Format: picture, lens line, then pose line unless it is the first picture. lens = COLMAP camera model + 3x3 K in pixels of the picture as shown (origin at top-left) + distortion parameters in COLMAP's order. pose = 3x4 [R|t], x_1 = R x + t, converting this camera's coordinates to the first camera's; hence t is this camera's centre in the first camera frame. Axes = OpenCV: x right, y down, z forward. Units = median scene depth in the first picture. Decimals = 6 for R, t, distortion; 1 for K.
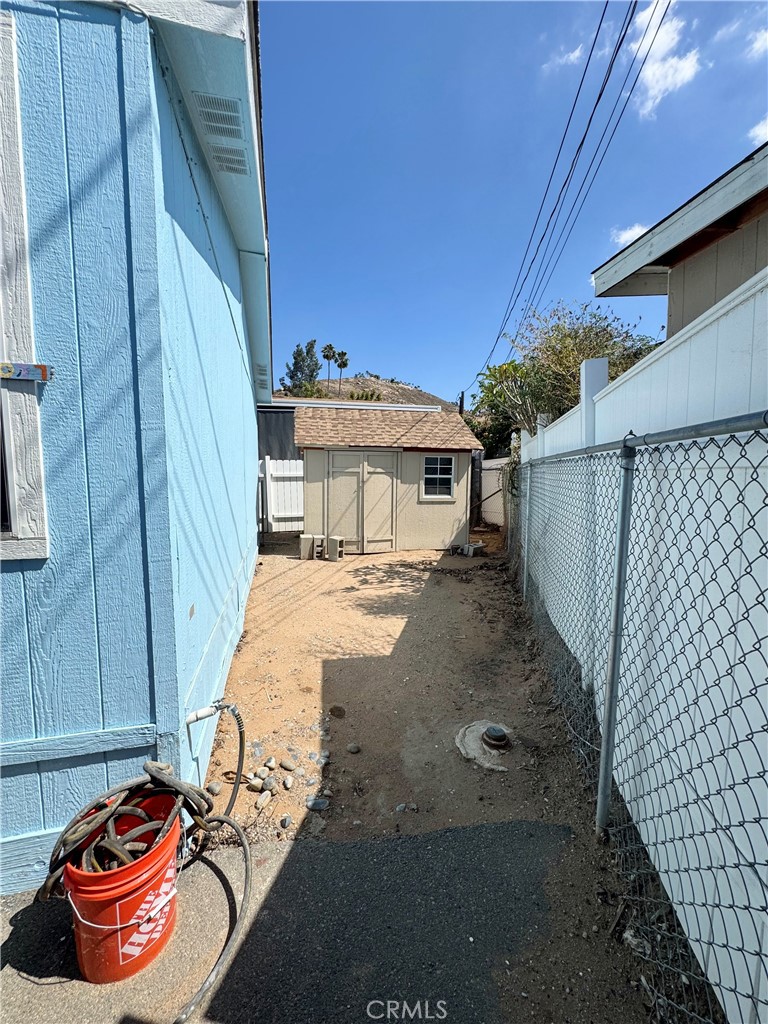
lens RADIAL K [[410.0, 0, 380.8], [0, 410.0, 516.0], [0, 0, 1]] dist [-0.000011, 0.000192]
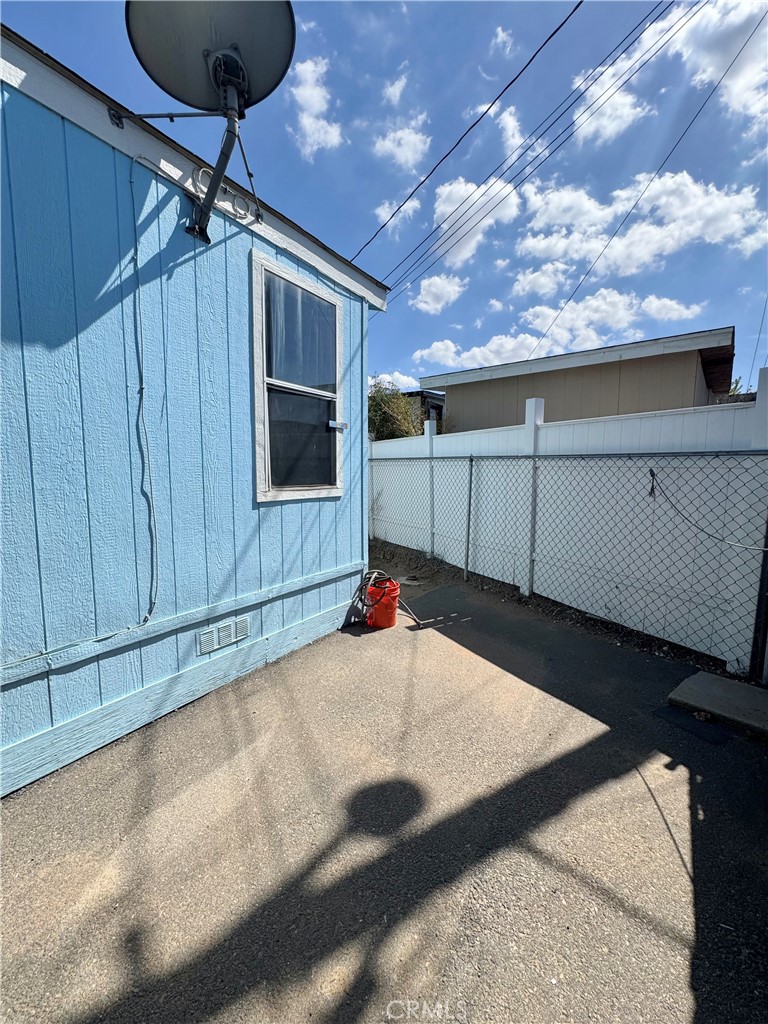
lens RADIAL K [[410.0, 0, 387.2], [0, 410.0, 512.1], [0, 0, 1]] dist [-0.000011, 0.000192]
pose [[0.741727, -0.059307, 0.668075, -2.174001], [0.049504, 0.998207, 0.033653, 0.122594], [-0.668873, 0.008111, 0.743333, -1.040629]]
